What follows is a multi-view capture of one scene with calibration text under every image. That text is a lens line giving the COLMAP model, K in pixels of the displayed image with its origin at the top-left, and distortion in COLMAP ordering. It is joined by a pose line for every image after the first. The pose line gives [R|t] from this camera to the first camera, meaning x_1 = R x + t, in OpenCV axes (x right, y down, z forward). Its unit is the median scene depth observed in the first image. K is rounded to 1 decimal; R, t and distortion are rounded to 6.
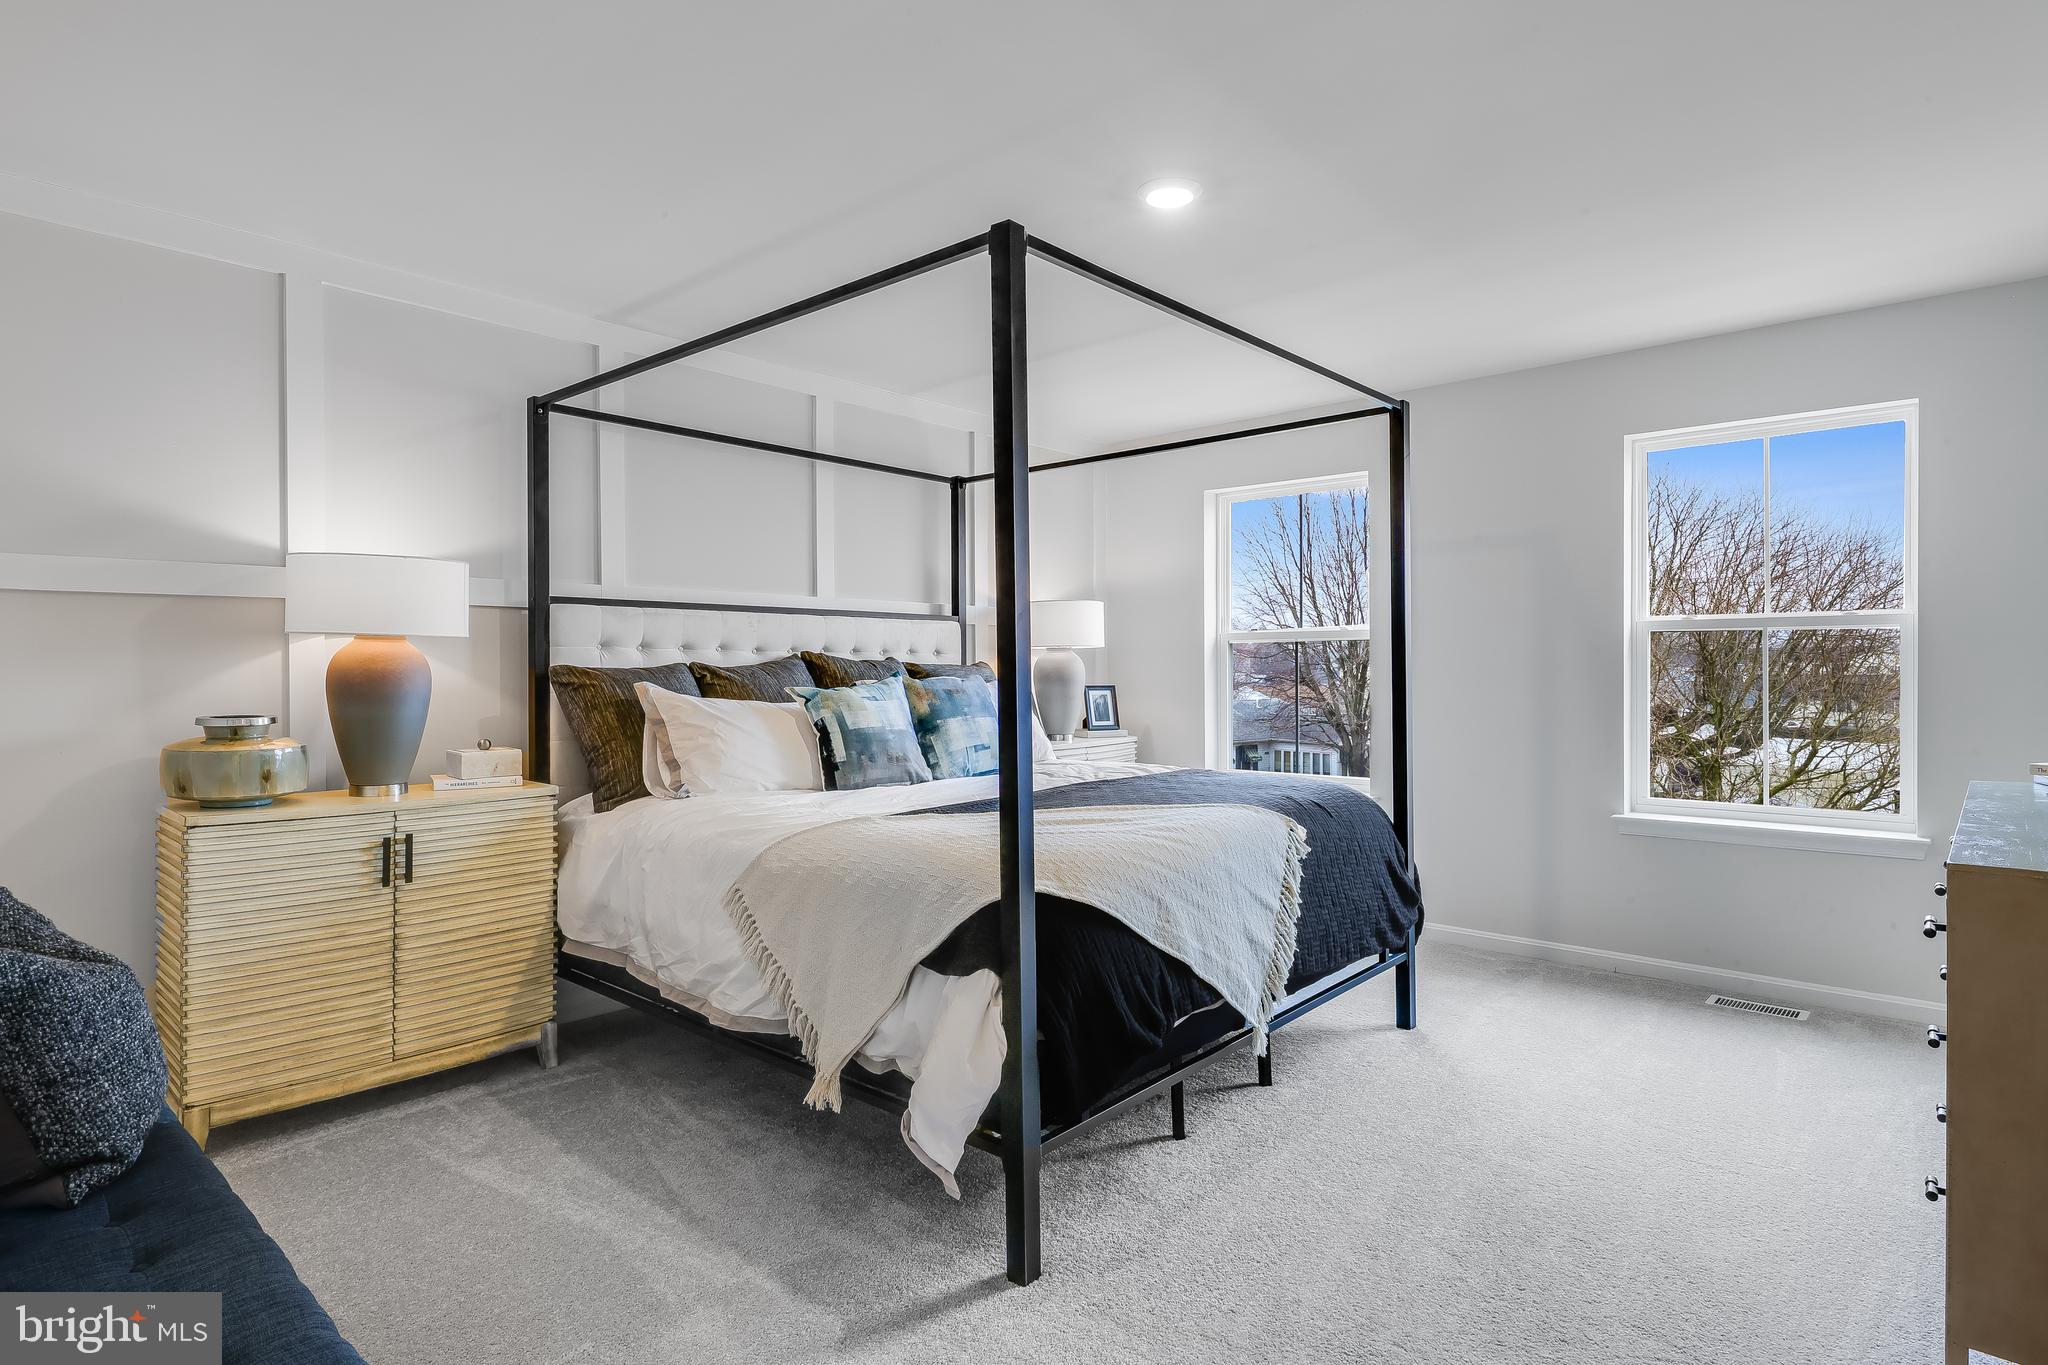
lens RADIAL K [[1073.6, 0, 1024.1], [0, 1073.6, 677.6], [0, 0, 1]] dist [0.001663, 0.000259]
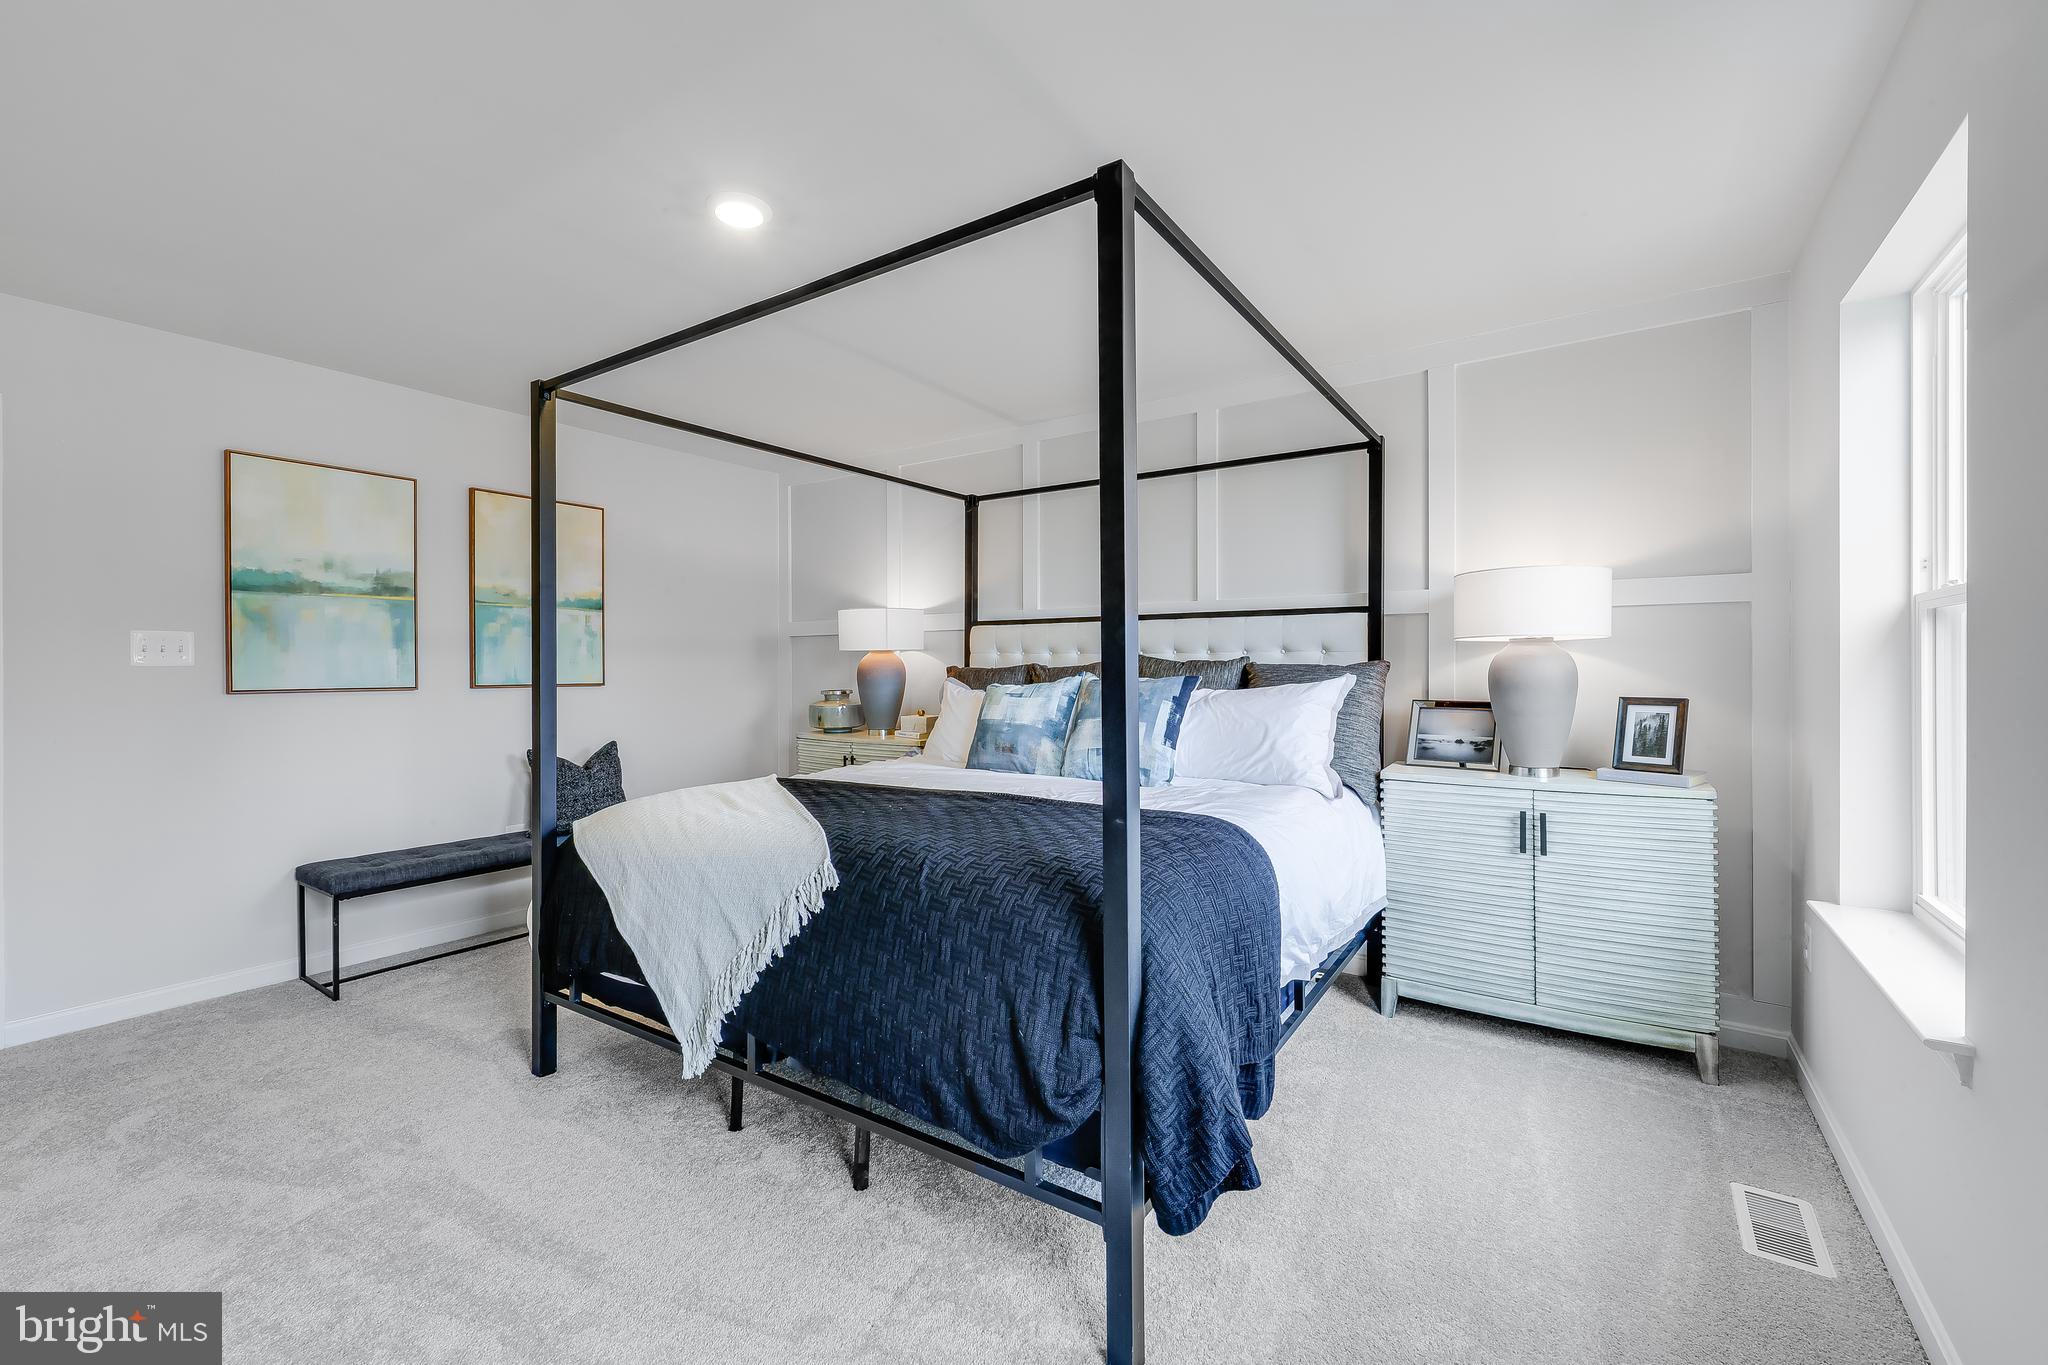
lens RADIAL K [[863.7, 0, 1024.5], [0, 863.7, 672.4], [0, 0, 1]] dist [-0.004233, -0.000248]
pose [[0.138007, 0.004918, -0.990419, 0.361187], [-0.012061, 0.999922, 0.003285, -0.002987], [0.990358, 0.011492, 0.138055, 0.421772]]
